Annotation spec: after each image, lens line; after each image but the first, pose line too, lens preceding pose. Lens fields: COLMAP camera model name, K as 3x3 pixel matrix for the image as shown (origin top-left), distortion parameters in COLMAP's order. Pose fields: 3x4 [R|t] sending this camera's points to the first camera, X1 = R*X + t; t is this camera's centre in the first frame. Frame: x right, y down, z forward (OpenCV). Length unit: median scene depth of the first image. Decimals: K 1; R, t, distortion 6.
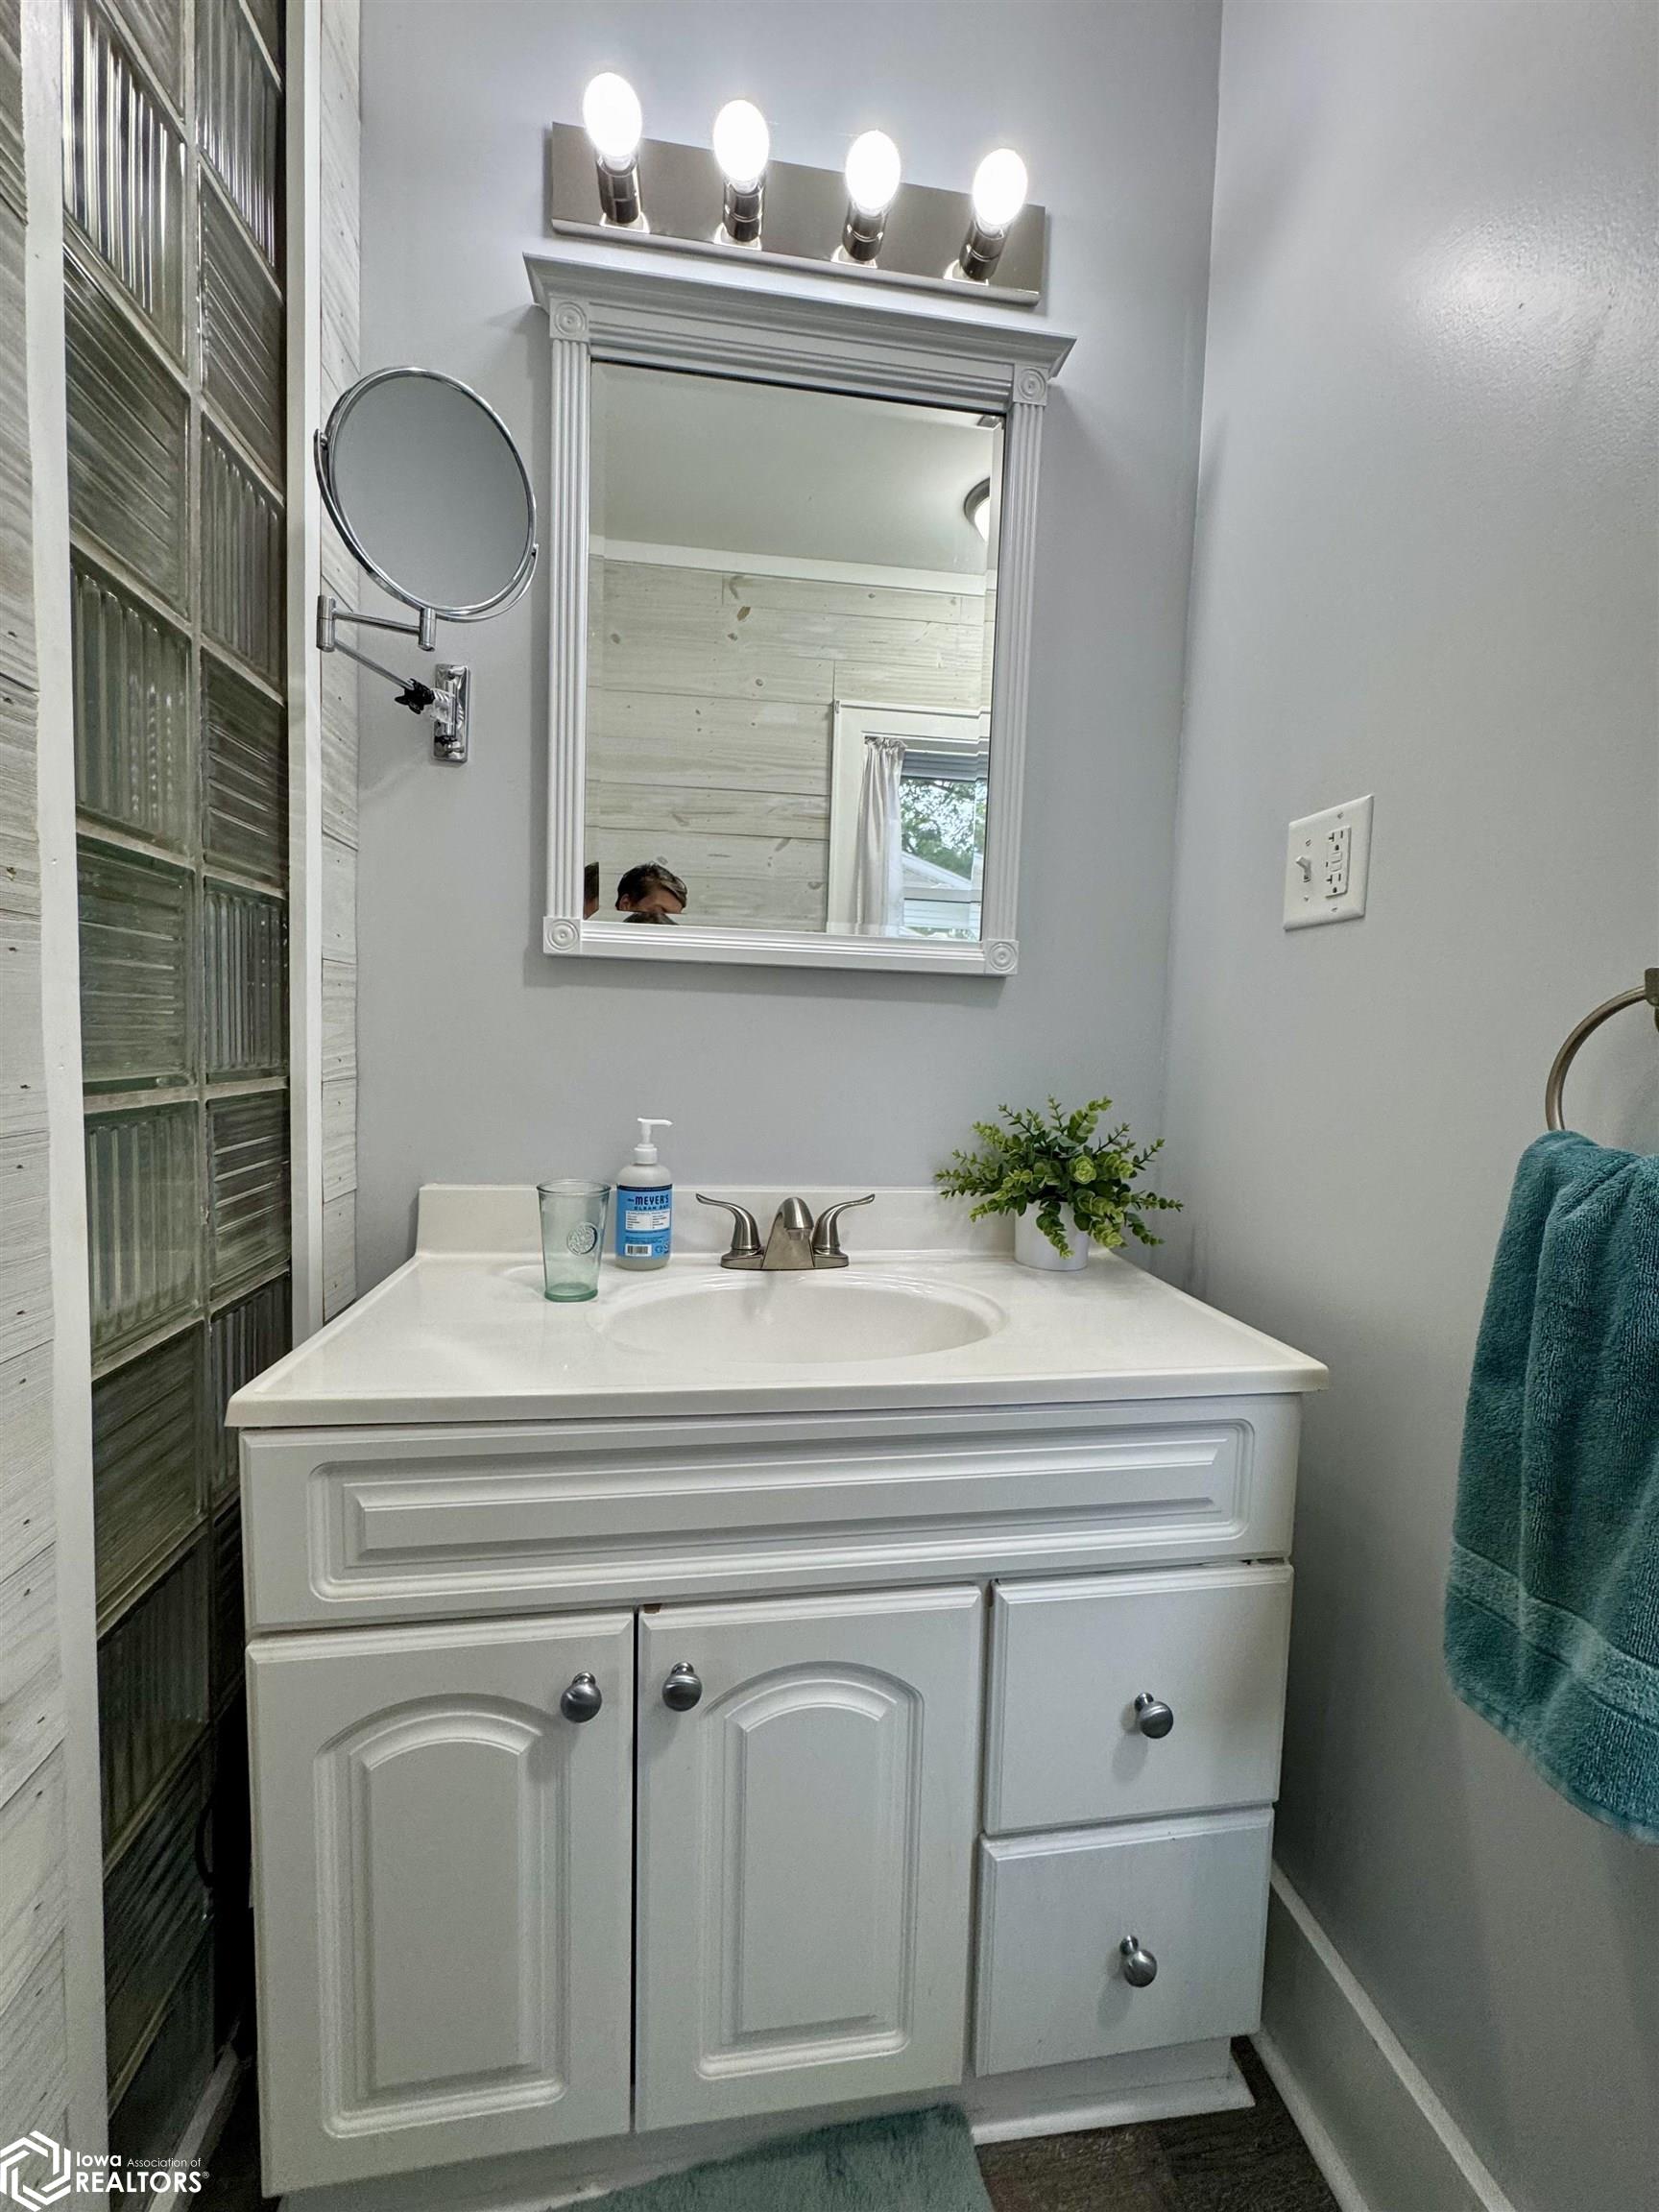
lens RADIAL K [[884.7, 0, 828.2], [0, 884.7, 1102.4], [0, 0, 1]] dist [-0.003256, 0.000279]
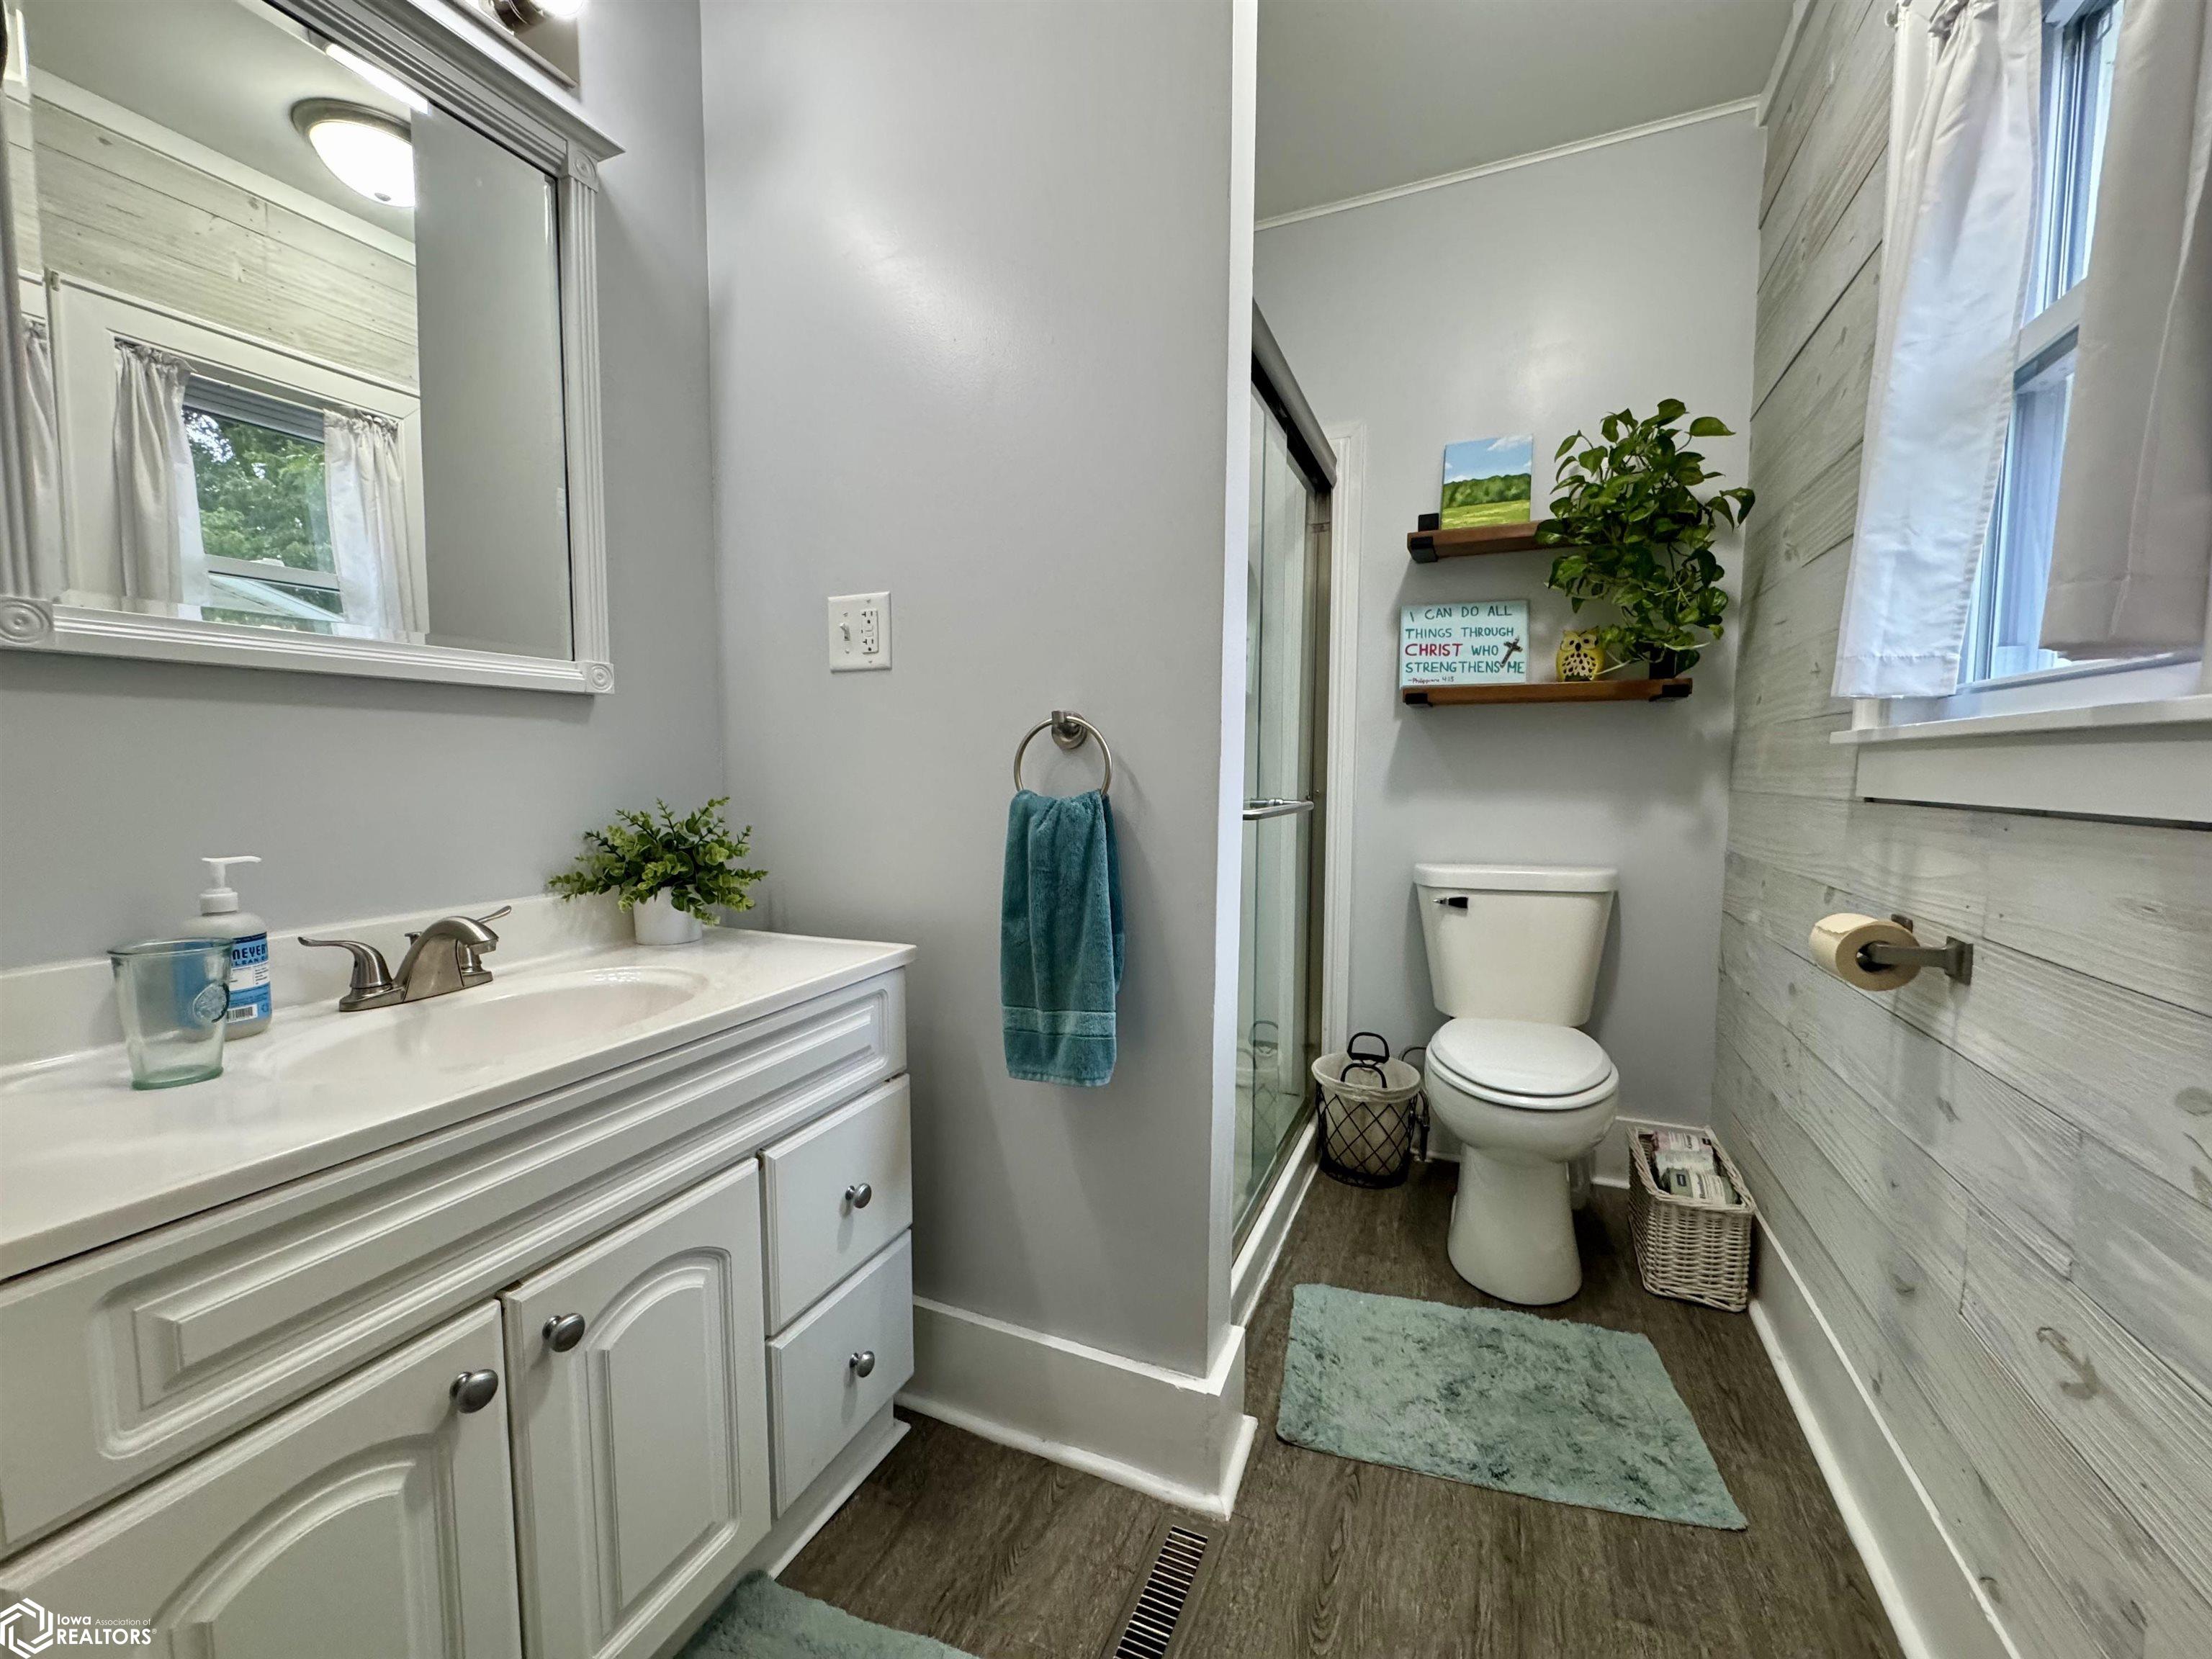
lens RADIAL K [[884.7, 0, 1102.6], [0, 884.7, 830.3], [0, 0, 1]] dist [-0.003256, 0.000279]
pose [[0.533114, -0.096957, 0.840469, -0.564826], [0.078024, 0.994813, 0.065271, 0.004814], [-0.842438, 0.030780, 0.537914, -0.169414]]
